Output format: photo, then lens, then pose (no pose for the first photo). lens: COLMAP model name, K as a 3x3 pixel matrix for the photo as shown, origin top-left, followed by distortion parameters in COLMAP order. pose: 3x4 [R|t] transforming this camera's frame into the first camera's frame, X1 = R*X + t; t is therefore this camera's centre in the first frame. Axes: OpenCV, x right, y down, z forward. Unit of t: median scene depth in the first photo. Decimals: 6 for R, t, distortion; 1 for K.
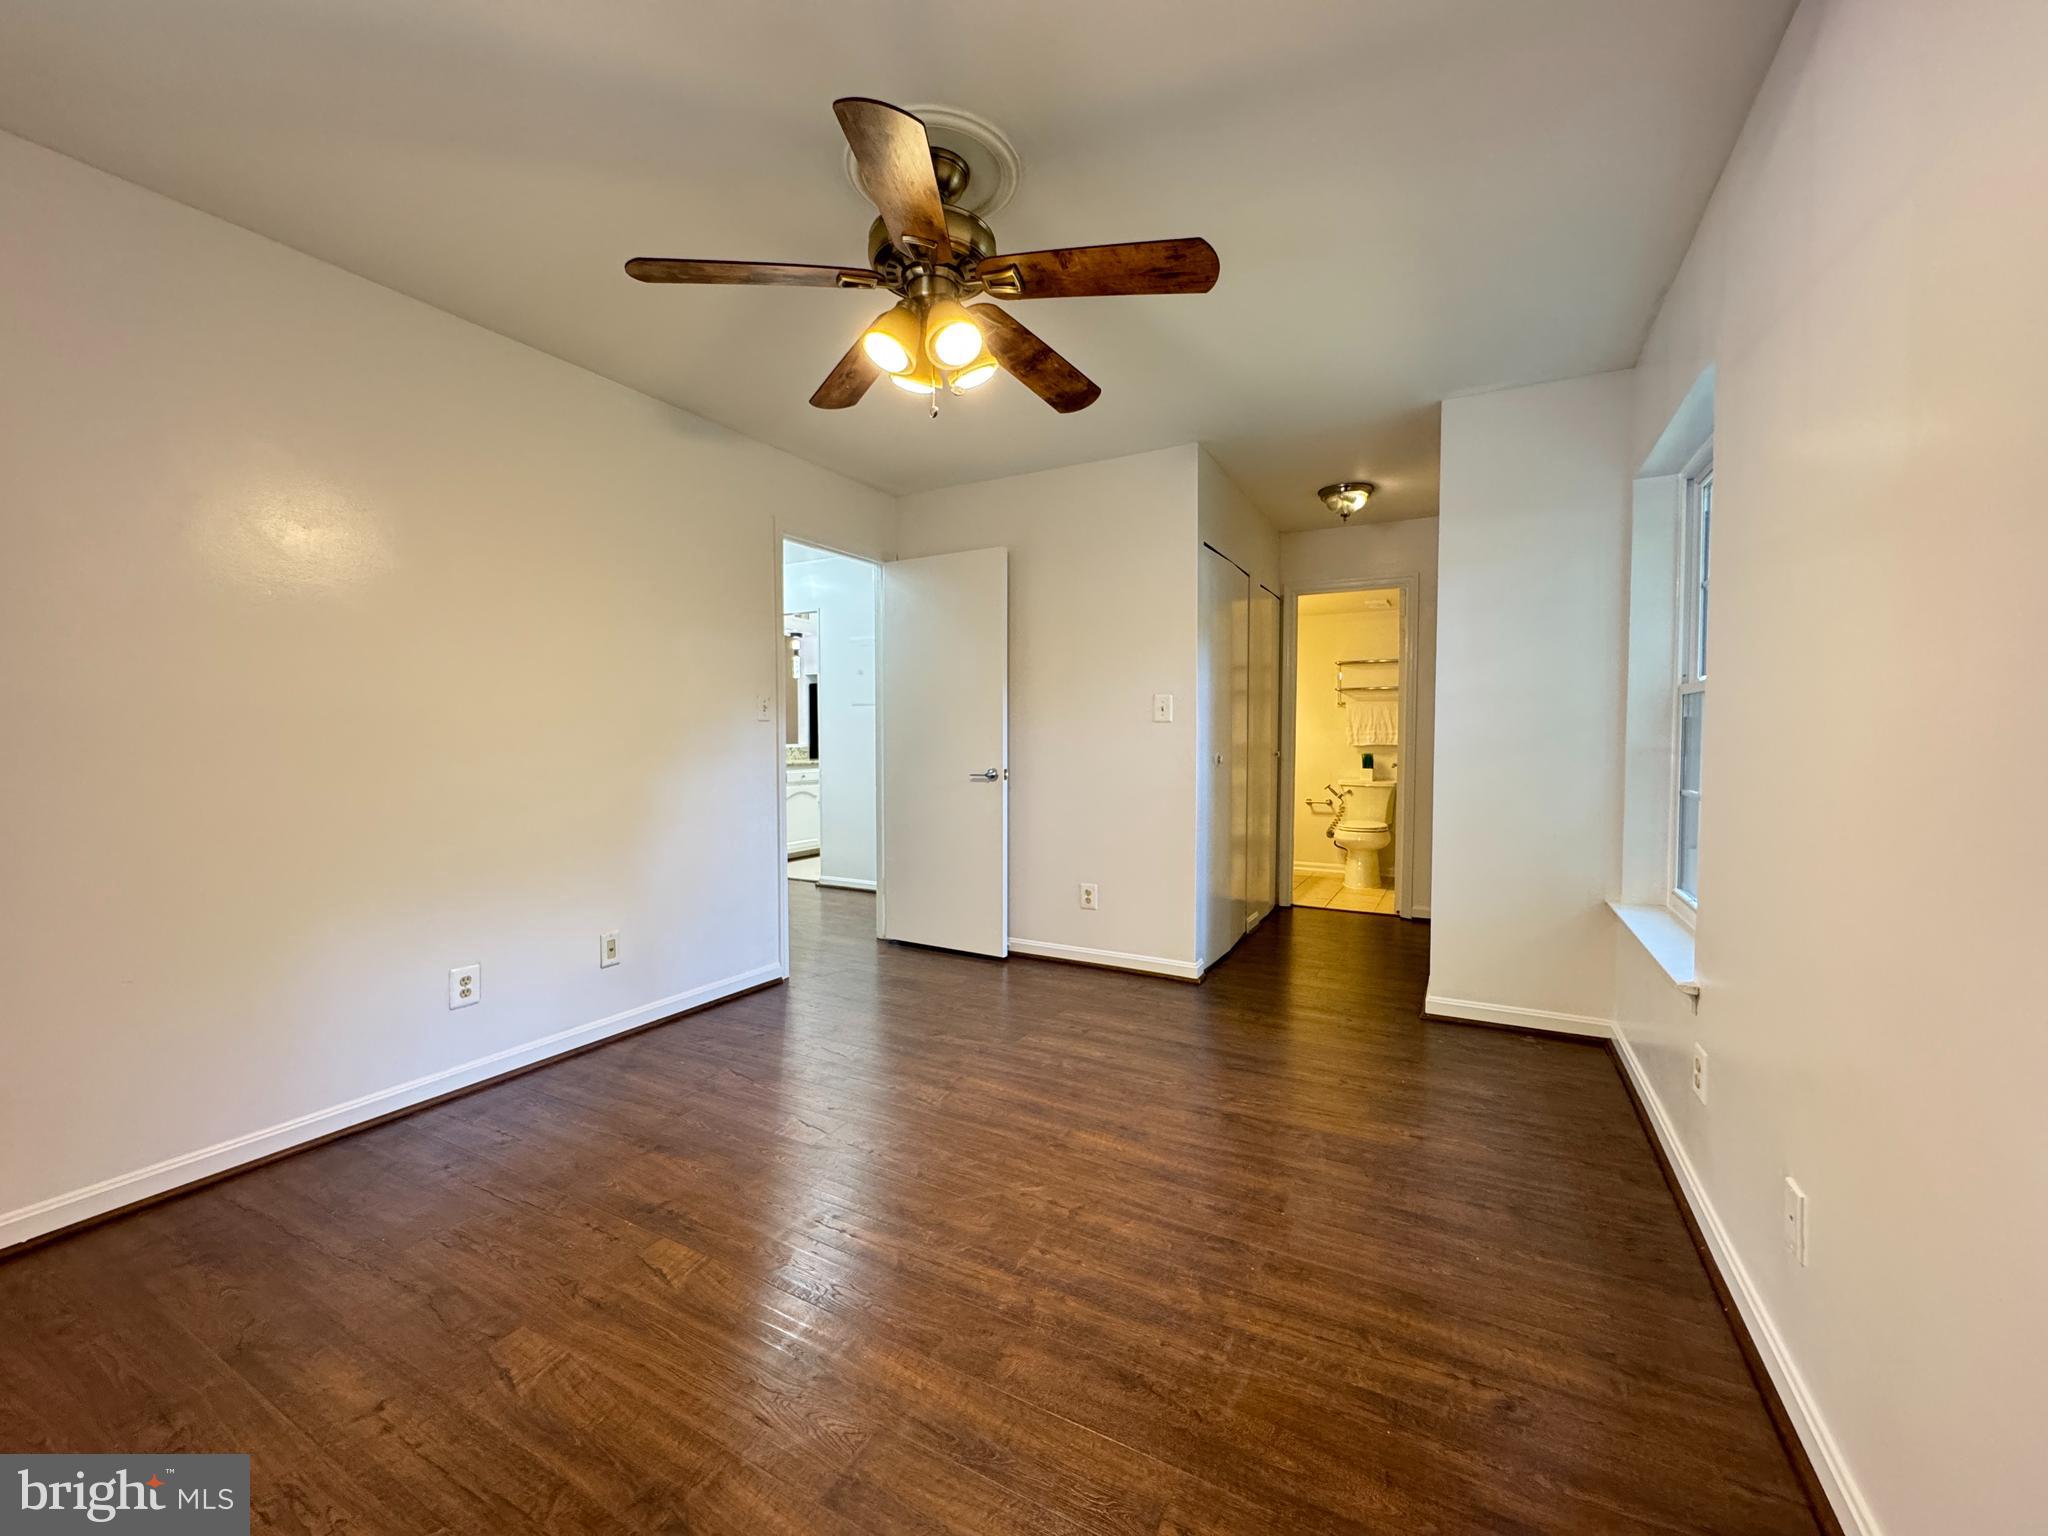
lens RADIAL K [[816.6, 0, 1024.5], [0, 816.6, 771.6], [0, 0, 1]] dist [-0.001214, -0.000029]
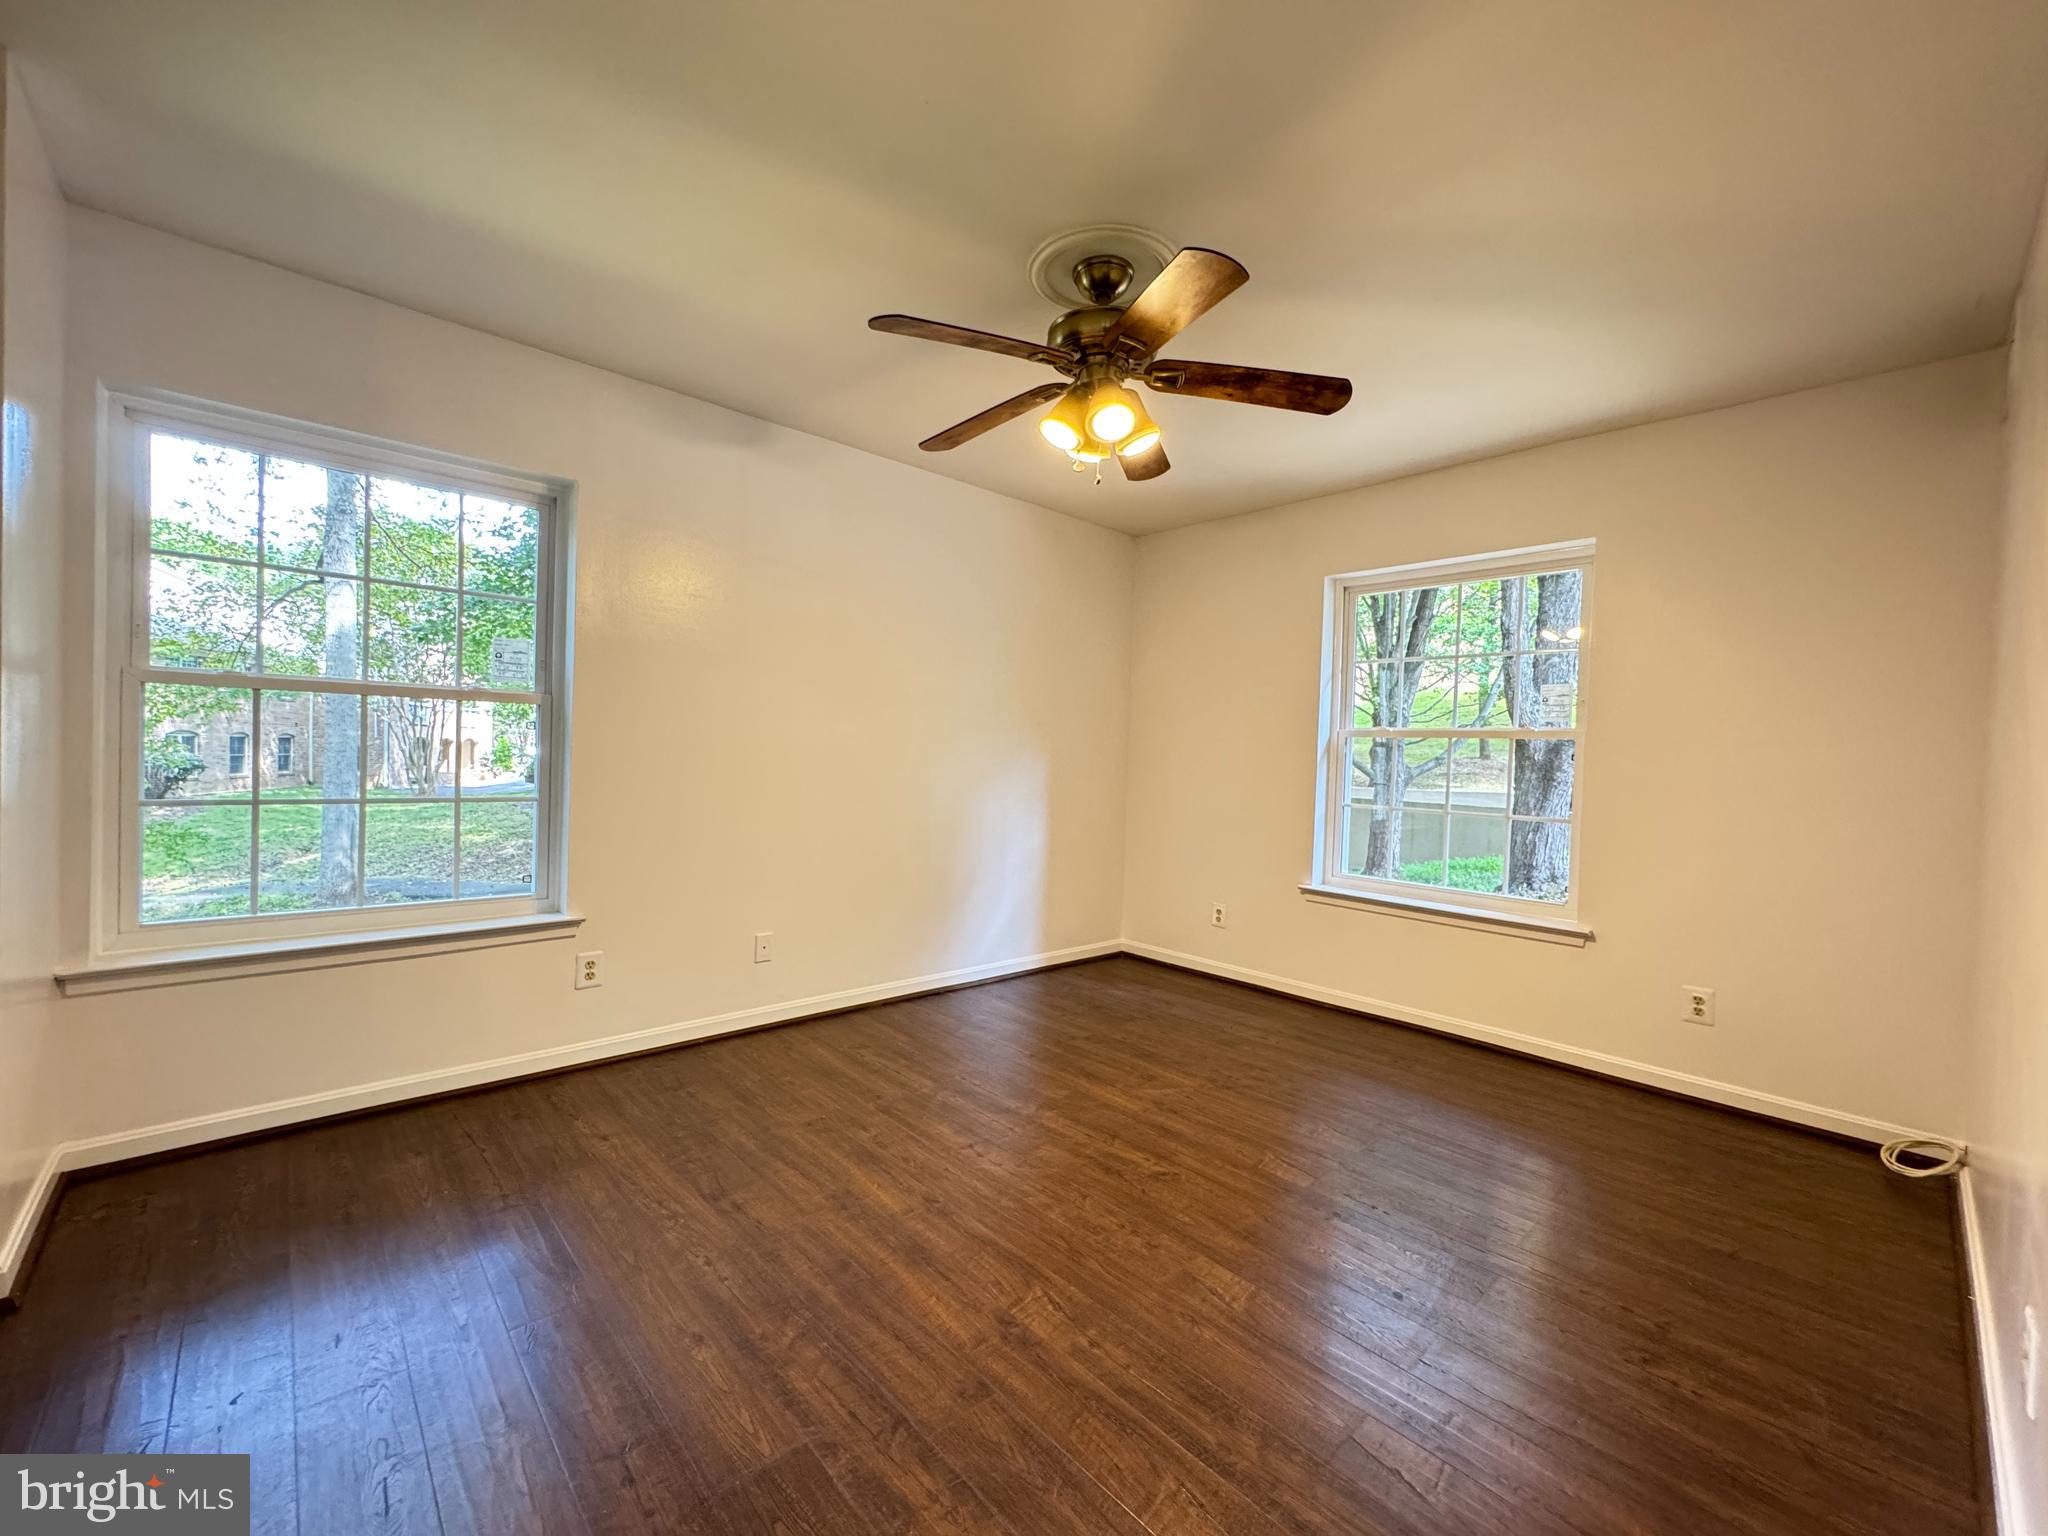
lens RADIAL K [[816.6, 0, 1024.5], [0, 816.6, 771.6], [0, 0, 1]] dist [-0.001214, -0.000029]
pose [[-0.945915, -0.036916, 0.322308, -0.327038], [-0.017095, 0.997796, 0.064112, -0.084995], [-0.323965, 0.055134, -0.944461, 1.752067]]
